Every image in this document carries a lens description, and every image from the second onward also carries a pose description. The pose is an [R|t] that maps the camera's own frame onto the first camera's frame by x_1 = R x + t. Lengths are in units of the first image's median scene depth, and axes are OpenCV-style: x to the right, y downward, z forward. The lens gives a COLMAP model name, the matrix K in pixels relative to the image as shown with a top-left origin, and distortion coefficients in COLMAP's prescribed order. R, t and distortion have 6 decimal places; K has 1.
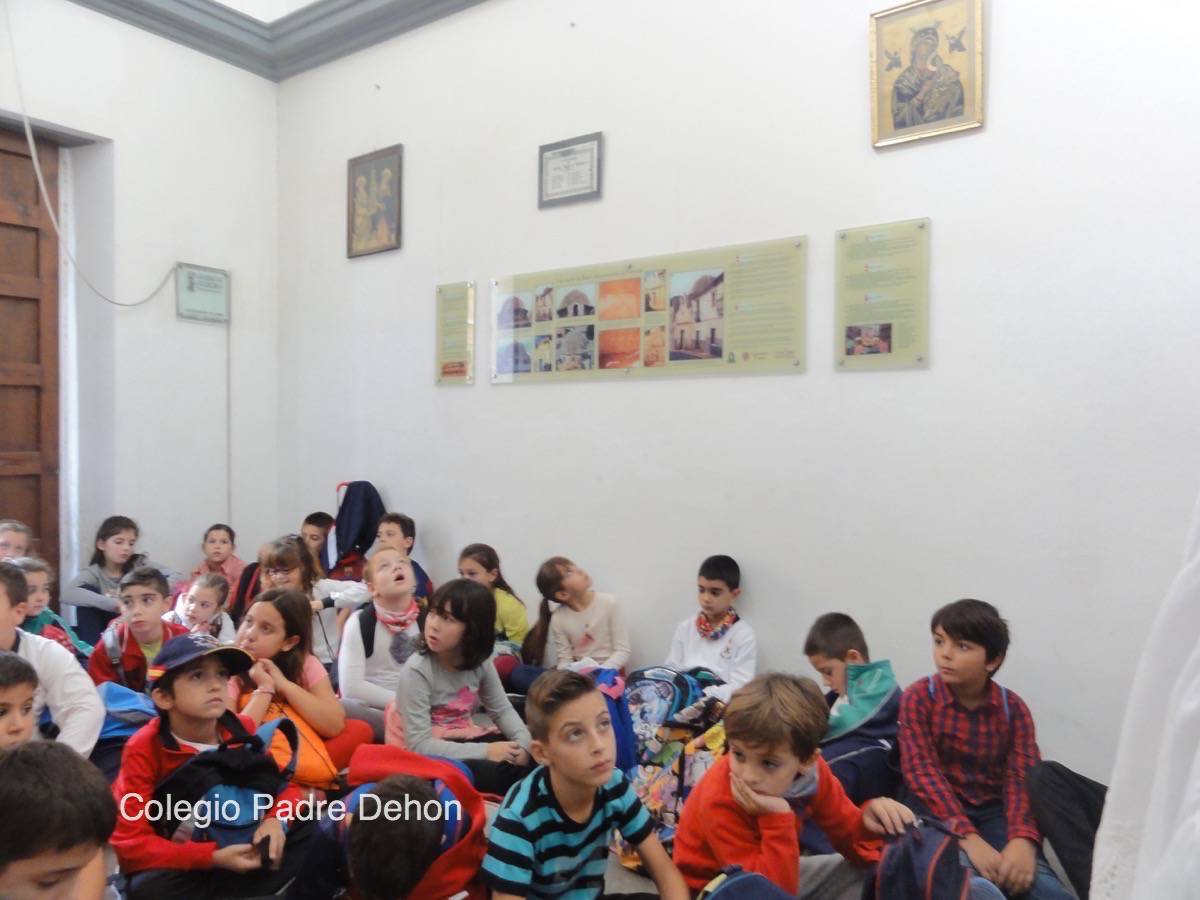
lens RADIAL K [[851.0, 0, 603.9], [0, 851.0, 446.5], [0, 0, 1]] dist [0.001633, 0.000229]
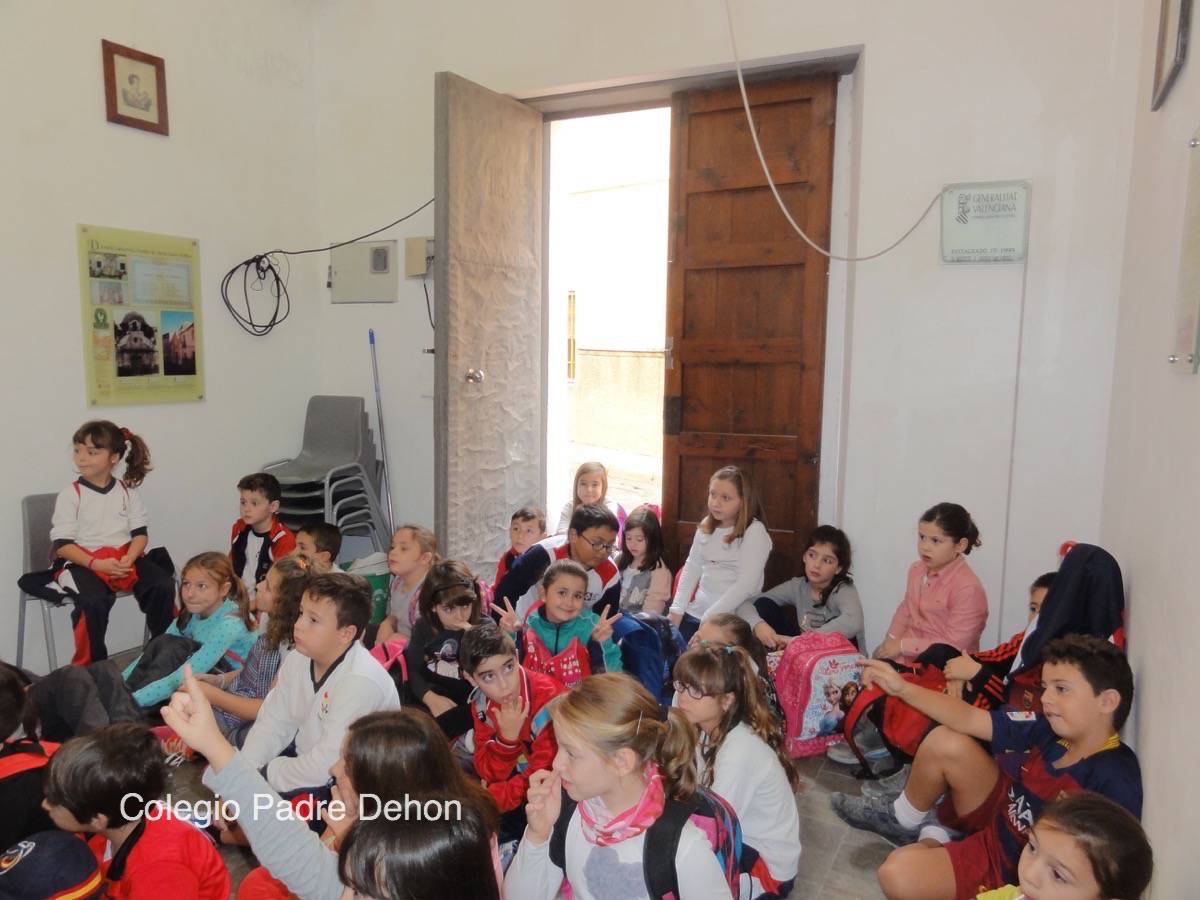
lens RADIAL K [[847.5, 0, 602.8], [0, 847.5, 450.4], [0, 0, 1]] dist [-0.005449, 0.001675]
pose [[0.148745, 0.119616, -0.981614, 0.211441], [-0.020403, 0.992817, 0.117890, -0.090108], [0.988665, 0.002492, 0.150117, 0.742390]]
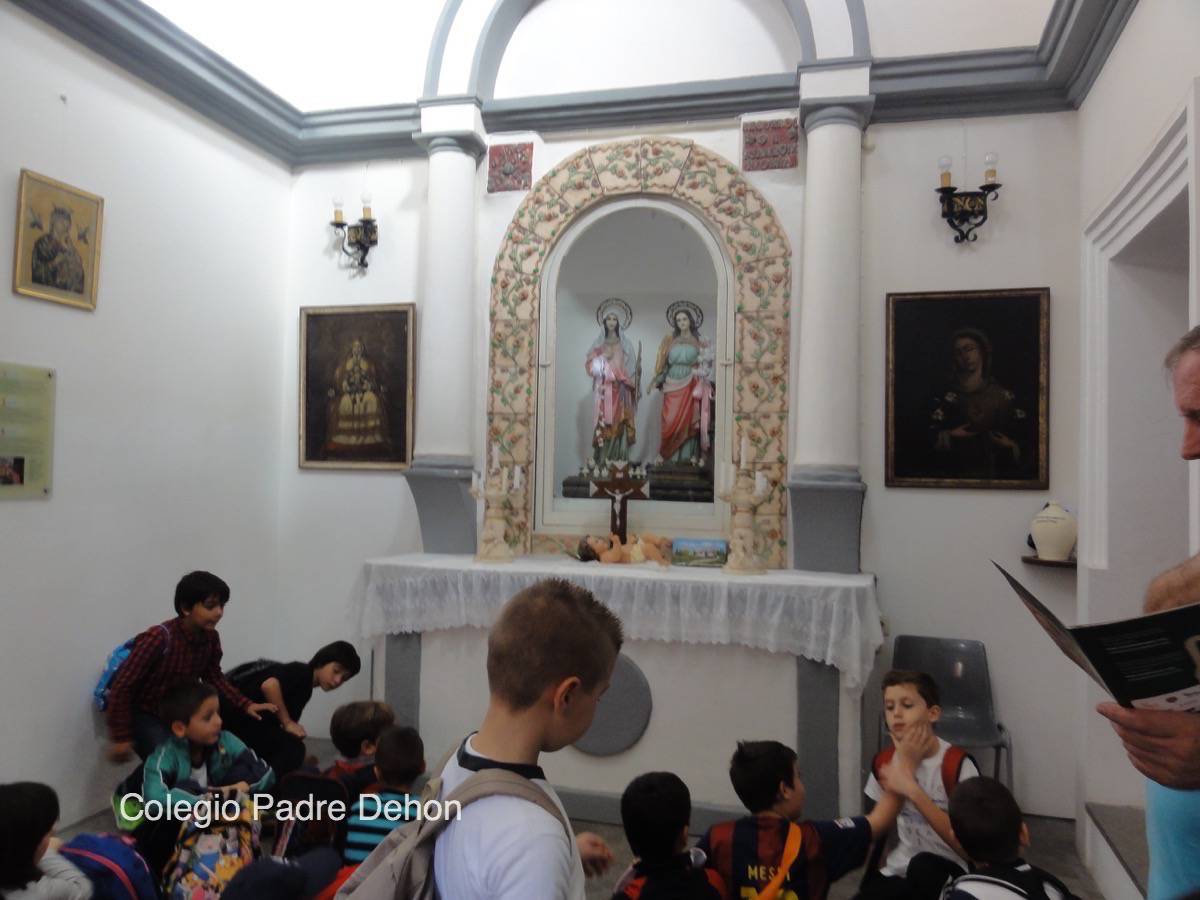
lens RADIAL K [[853.3, 0, 600.0], [0, 853.3, 450.0], [0, 0, 1]] dist [-0.004230, 0.004907]
pose [[-0.351847, 0.018069, 0.935883, -0.765951], [-0.012937, 0.999624, -0.024163, -0.110762], [-0.935968, -0.020609, -0.351481, 0.560250]]
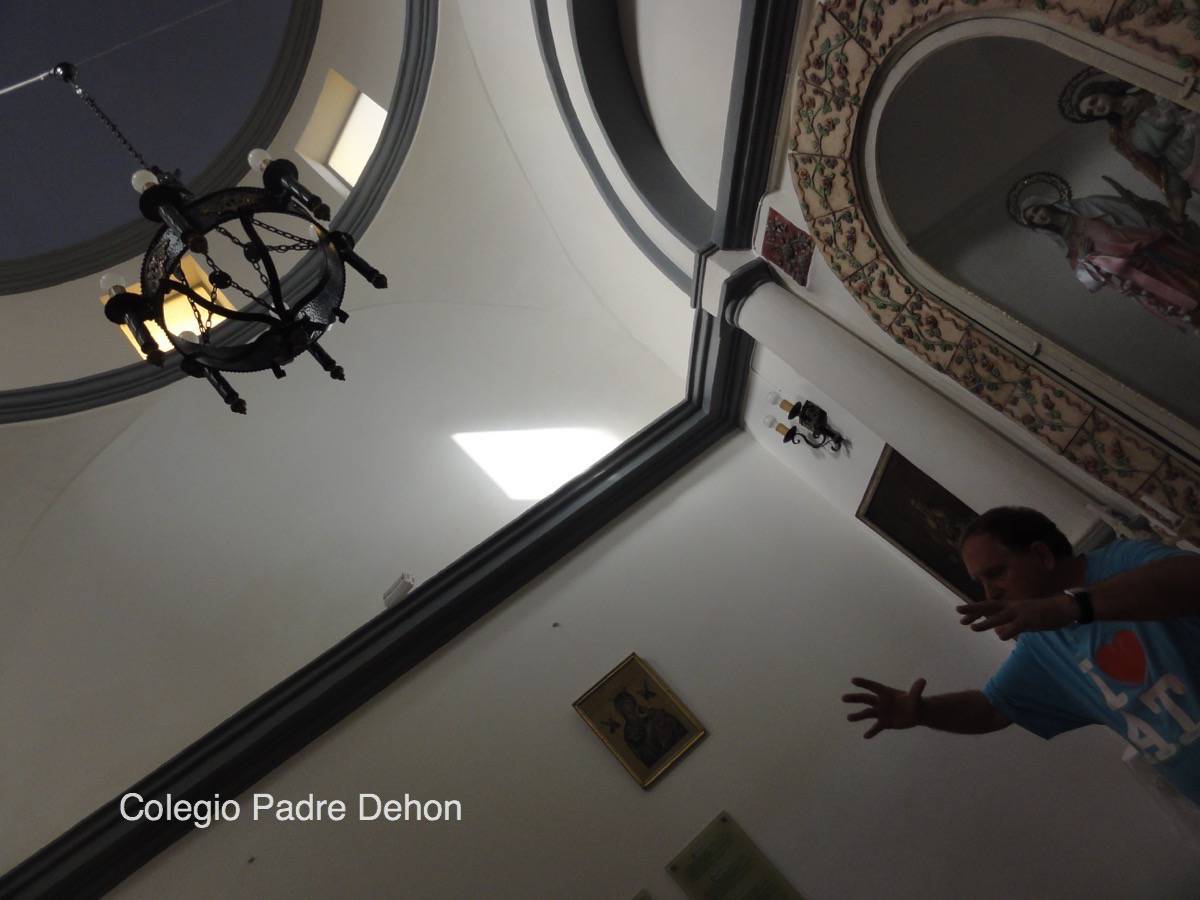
lens RADIAL K [[847.5, 0, 602.8], [0, 847.5, 450.4], [0, 0, 1]] dist [-0.005449, 0.001675]
pose [[0.626812, -0.090444, 0.773904, -0.469535], [0.654939, 0.599215, -0.460430, -0.107818], [-0.422092, 0.795463, 0.434830, 0.123061]]
